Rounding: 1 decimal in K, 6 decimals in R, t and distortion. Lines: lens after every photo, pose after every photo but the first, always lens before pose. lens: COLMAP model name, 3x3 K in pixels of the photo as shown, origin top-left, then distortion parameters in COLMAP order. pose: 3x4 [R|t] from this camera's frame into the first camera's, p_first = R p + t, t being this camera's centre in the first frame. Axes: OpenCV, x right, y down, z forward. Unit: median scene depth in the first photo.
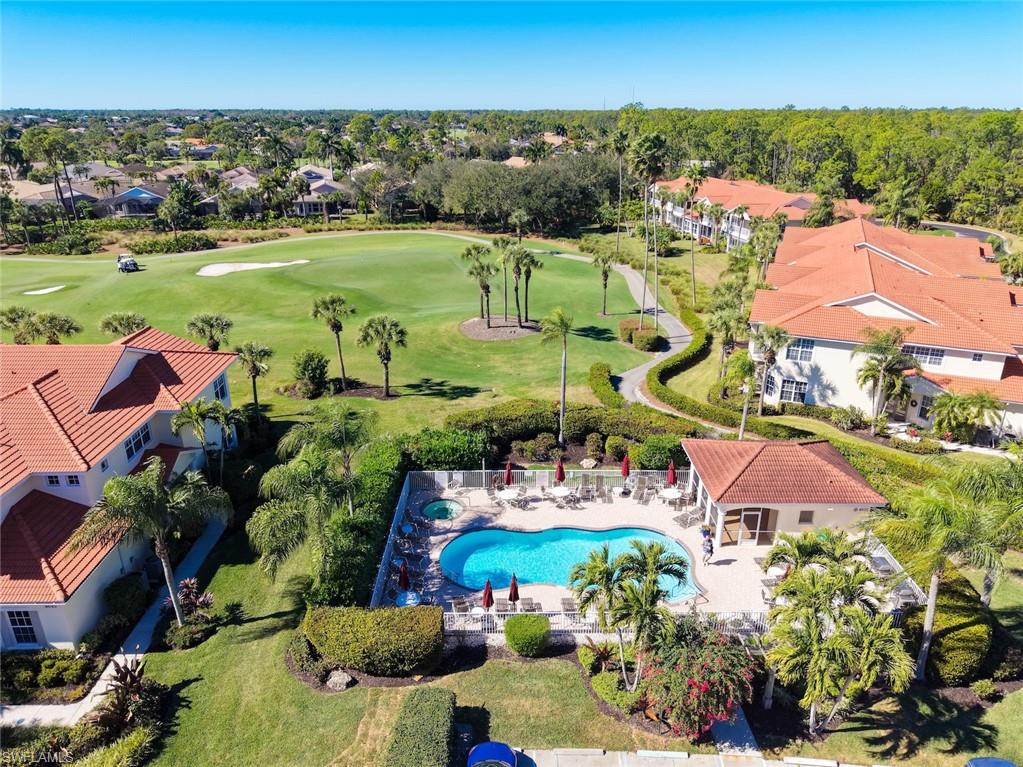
lens RADIAL K [[707.9, 0, 510.8], [0, 707.9, 382.4], [0, 0, 1]] dist [0.002187, 0.002366]
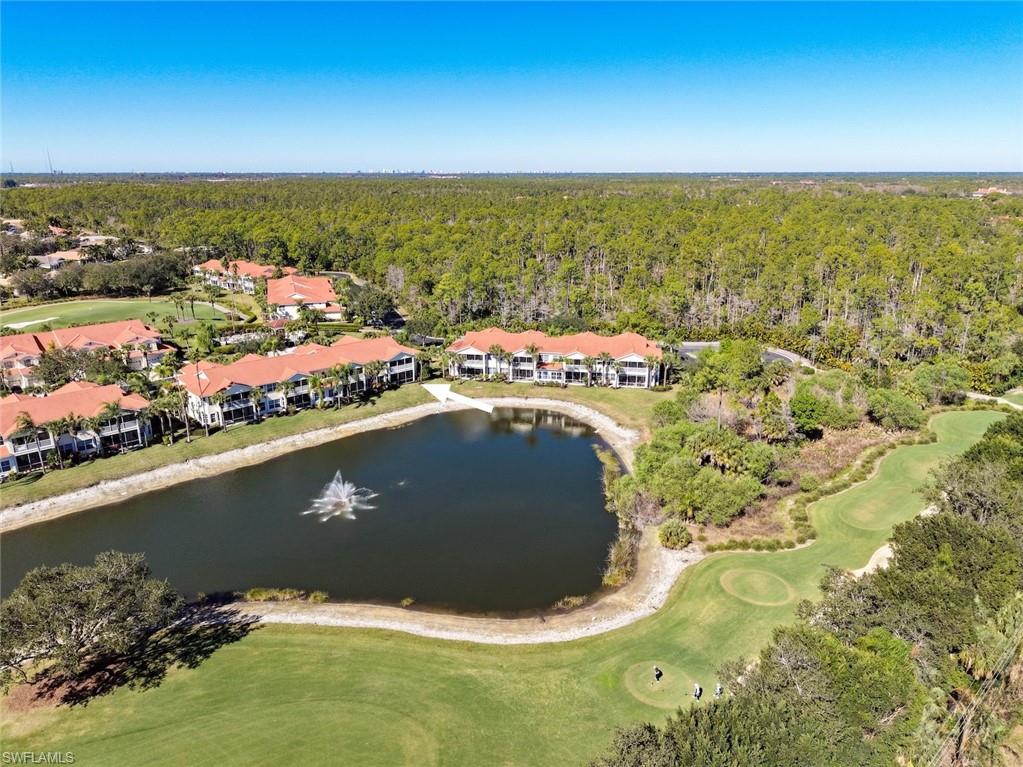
lens RADIAL K [[707.9, 0, 510.7], [0, 707.9, 383.7], [0, 0, 1]] dist [0.002187, 0.002366]
pose [[0.747994, -0.190317, 0.635834, -0.530557], [0.236685, 0.971508, 0.012355, 0.263585], [-0.620069, 0.141251, 0.771727, -1.201962]]
